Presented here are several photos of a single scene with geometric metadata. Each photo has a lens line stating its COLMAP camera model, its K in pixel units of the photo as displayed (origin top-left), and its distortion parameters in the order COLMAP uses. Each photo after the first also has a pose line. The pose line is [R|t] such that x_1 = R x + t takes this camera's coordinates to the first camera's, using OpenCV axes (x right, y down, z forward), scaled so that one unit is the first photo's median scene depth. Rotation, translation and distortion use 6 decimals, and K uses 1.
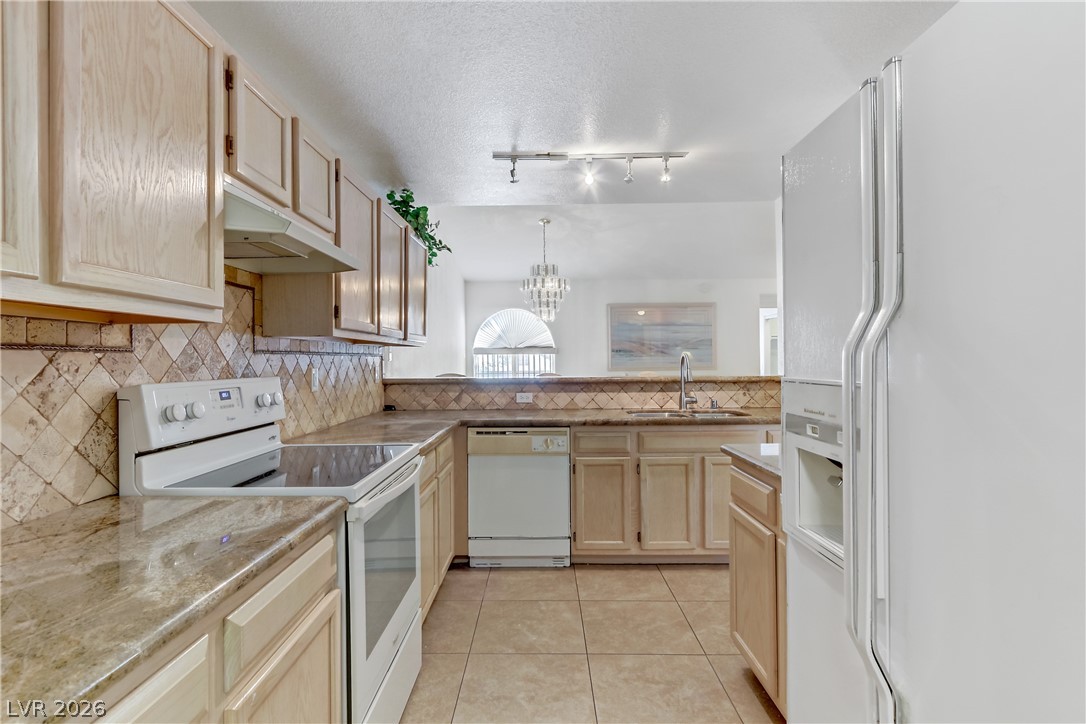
lens RADIAL K [[541.7, 0, 537.1], [0, 541.7, 360.1], [0, 0, 1]] dist [-0.001560, -0.000060]
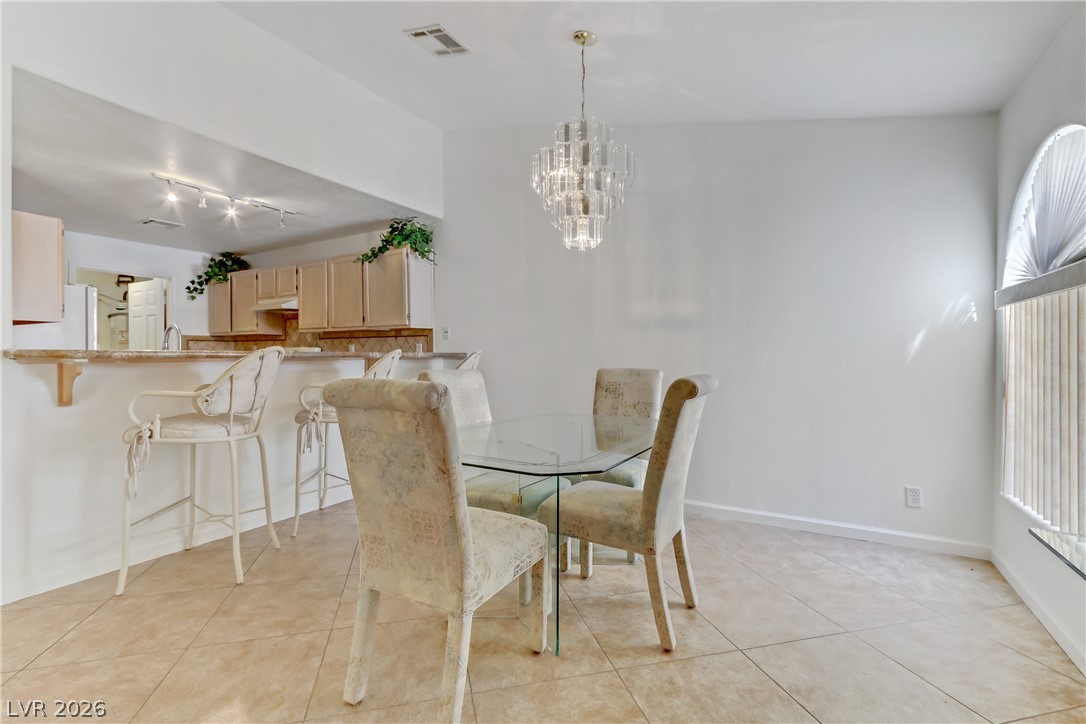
lens RADIAL K [[489.0, 0, 536.0], [0, 489.0, 357.5], [0, 0, 1]] dist [-0.004150, 0.006174]
pose [[-0.498793, 0.010701, -0.866655, 0.772572], [0.004135, 0.999942, 0.009967, 0.042110], [0.866711, 0.001388, -0.498809, 2.194934]]
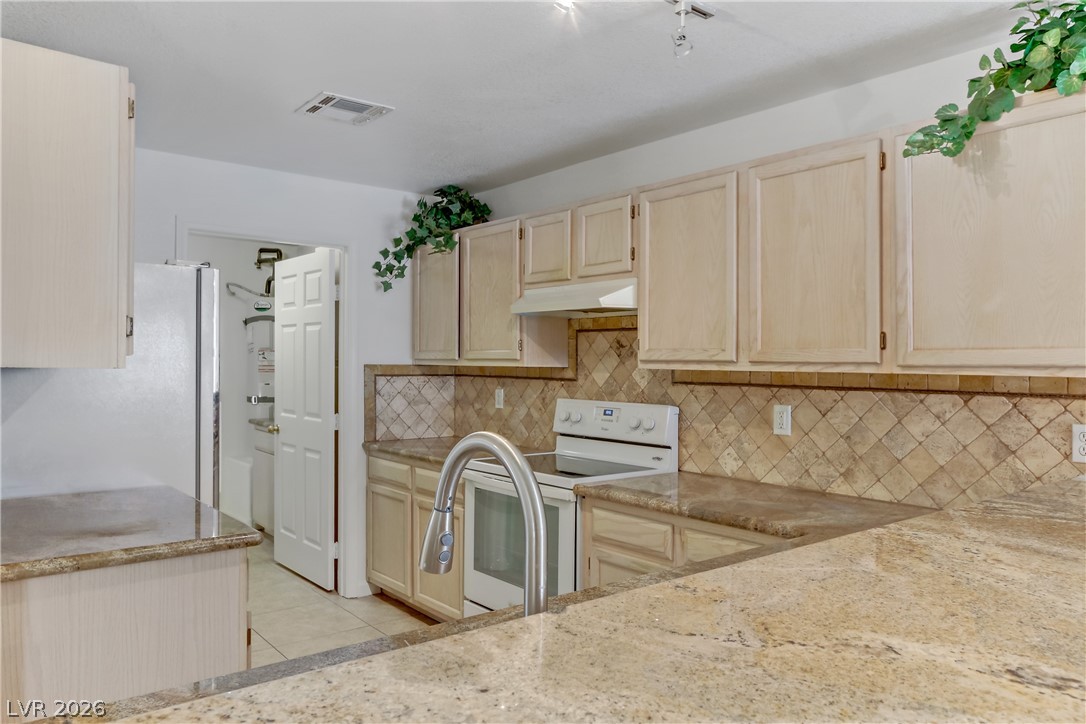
lens RADIAL K [[768.3, 0, 517.9], [0, 768.3, 366.7], [0, 0, 1]] dist [-0.008405, 0.003960]
pose [[-0.781916, 0.008091, -0.623331, 0.487543], [-0.000657, 0.999905, 0.013804, -0.046743], [0.623383, 0.011203, -0.781836, 1.366023]]
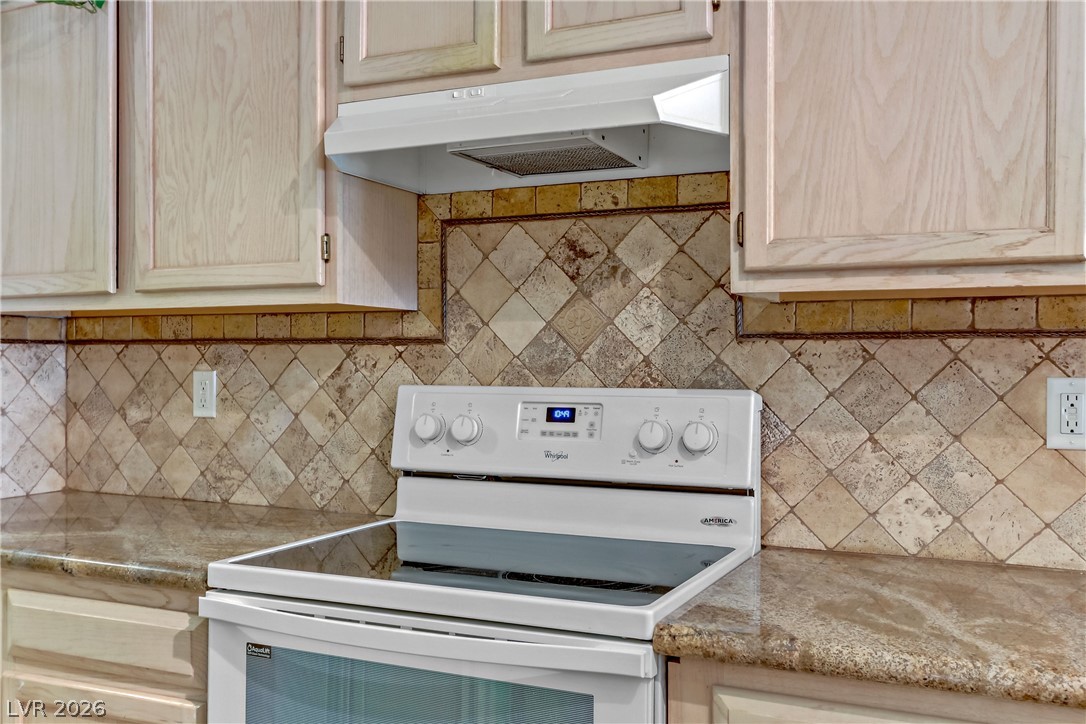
lens RADIAL K [[1038.2, 0, 533.8], [0, 1038.2, 360.1], [0, 0, 1]] dist [-0.010604, 0.006511]
pose [[-0.416363, 0.007989, -0.909163, 0.253917], [0.001176, 0.999965, 0.008248, -0.001580], [0.909198, 0.002365, -0.416358, 0.808710]]
